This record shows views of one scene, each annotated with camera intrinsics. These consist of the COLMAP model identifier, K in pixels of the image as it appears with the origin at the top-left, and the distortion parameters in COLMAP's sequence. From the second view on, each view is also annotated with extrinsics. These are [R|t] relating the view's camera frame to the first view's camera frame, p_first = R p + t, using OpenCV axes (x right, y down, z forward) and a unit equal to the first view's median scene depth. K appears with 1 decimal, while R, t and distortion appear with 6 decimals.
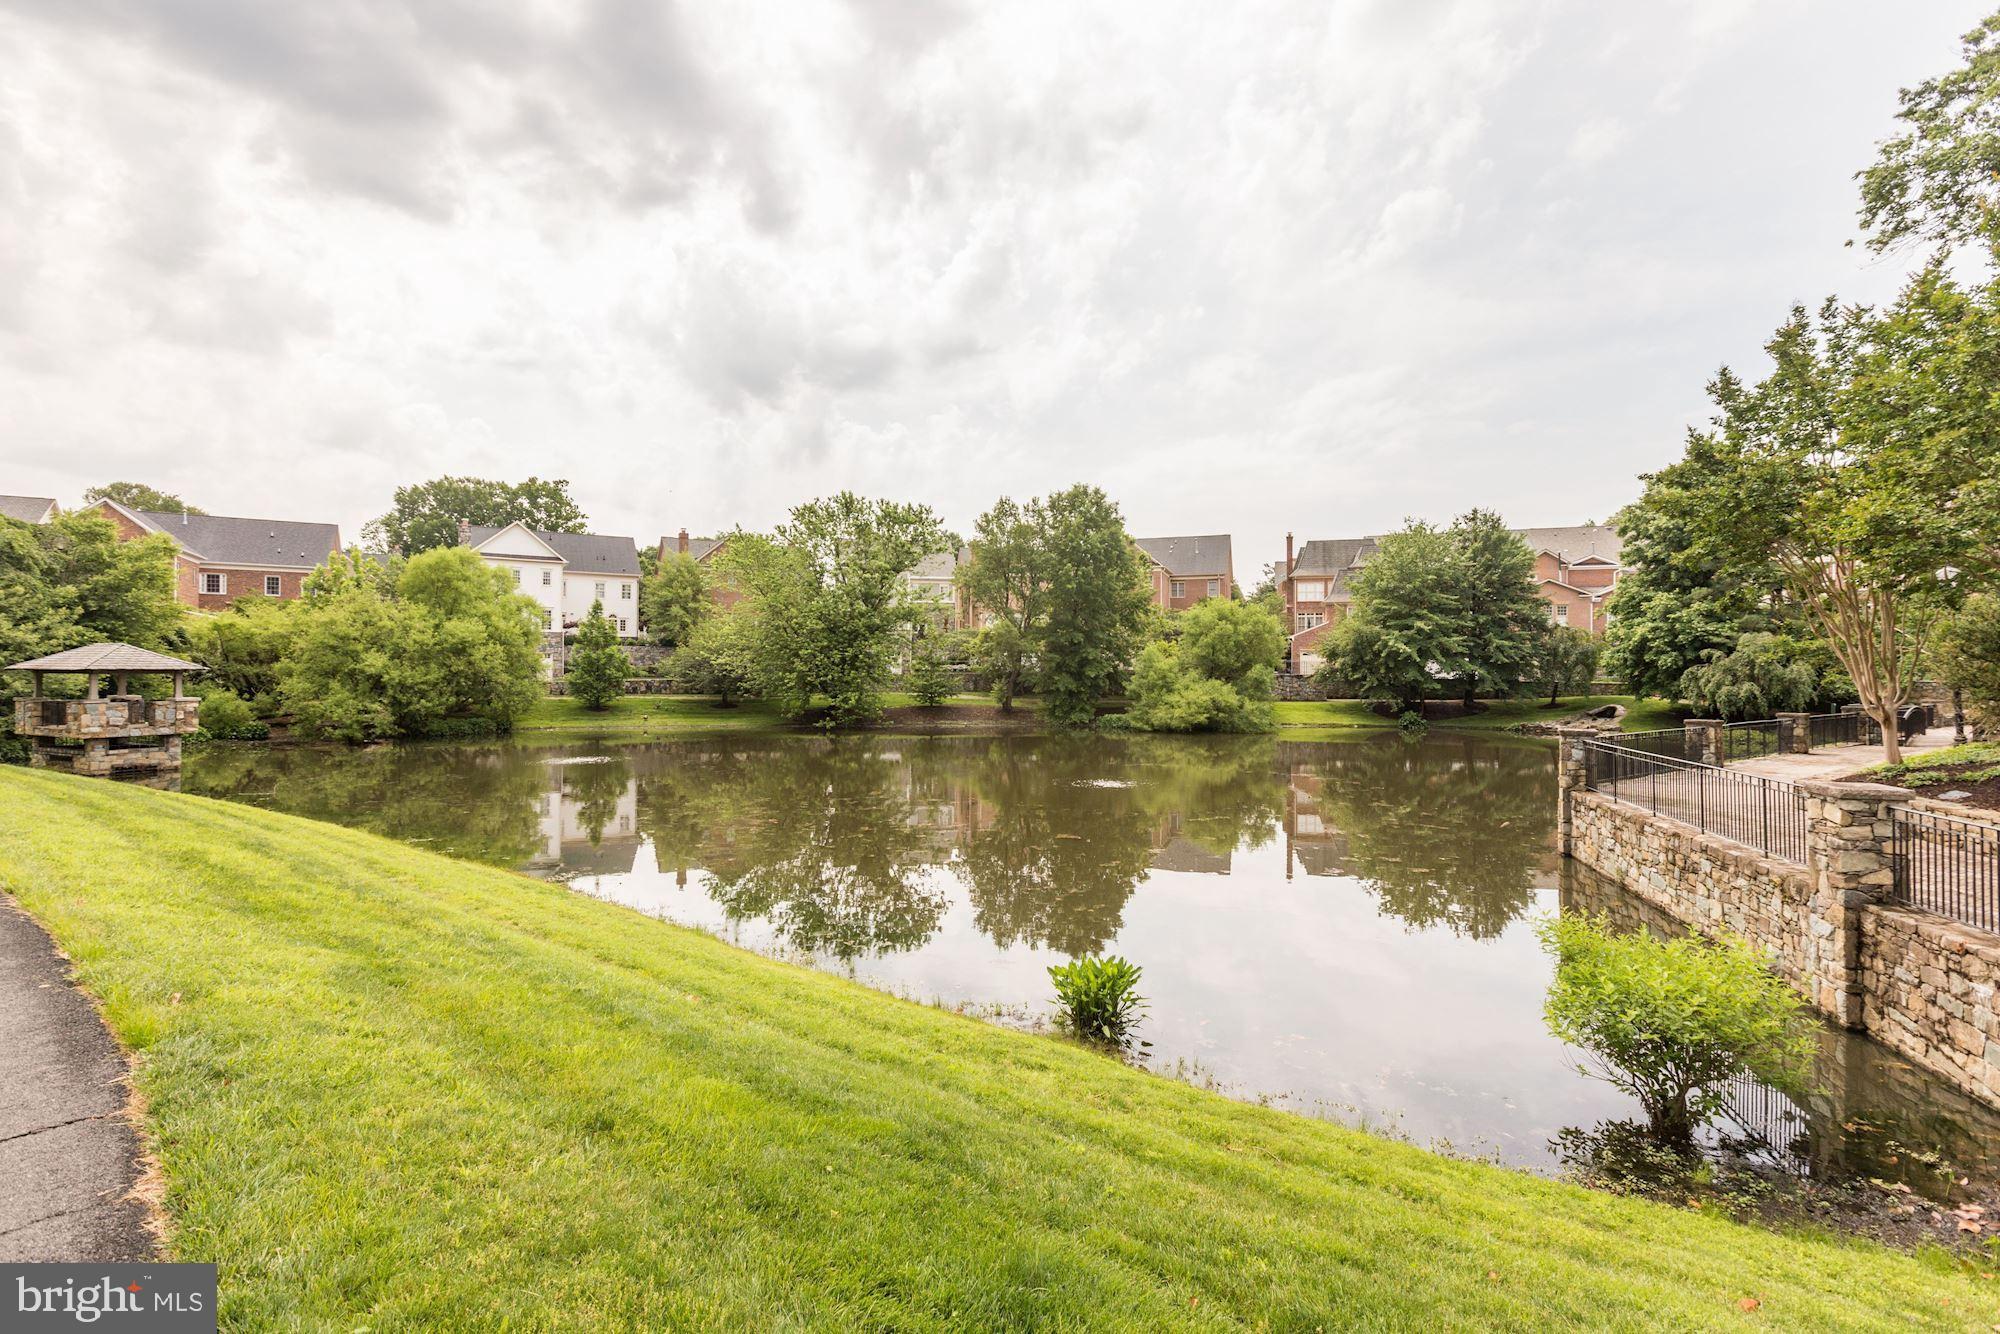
lens RADIAL K [[904.6, 0, 998.5], [0, 904.6, 672.9], [0, 0, 1]] dist [0.000604, 0.000063]
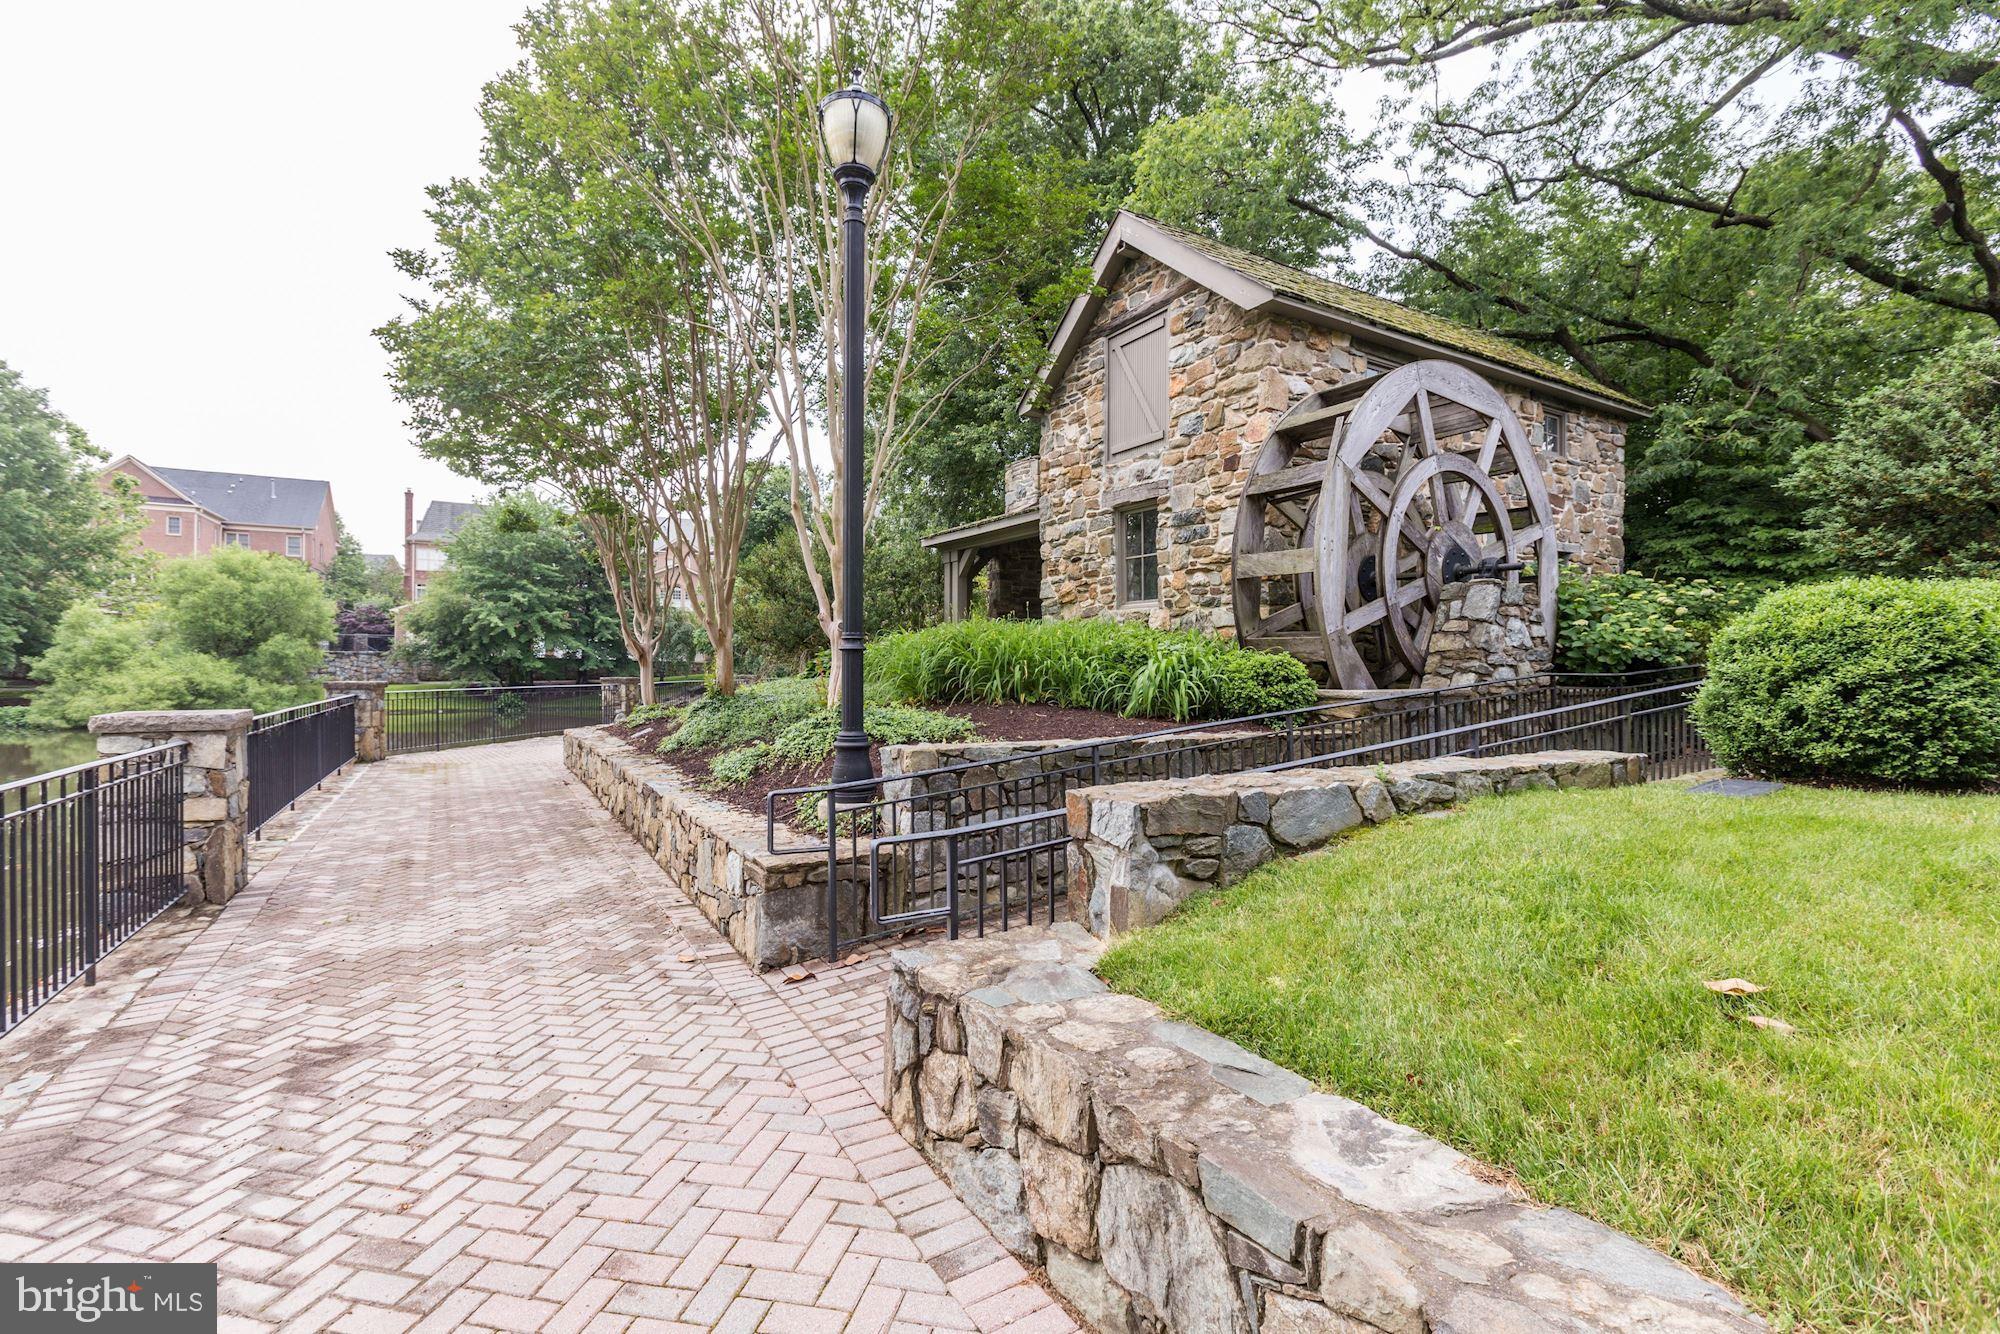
lens RADIAL K [[904.6, 0, 1001.7], [0, 904.6, 669.4], [0, 0, 1]] dist [0.000604, 0.000063]
pose [[0.685578, -0.000317, 0.727999, 0.139617], [-0.003149, 0.999989, 0.003400, 0.014659], [-0.727992, -0.004623, 0.685570, 0.033050]]
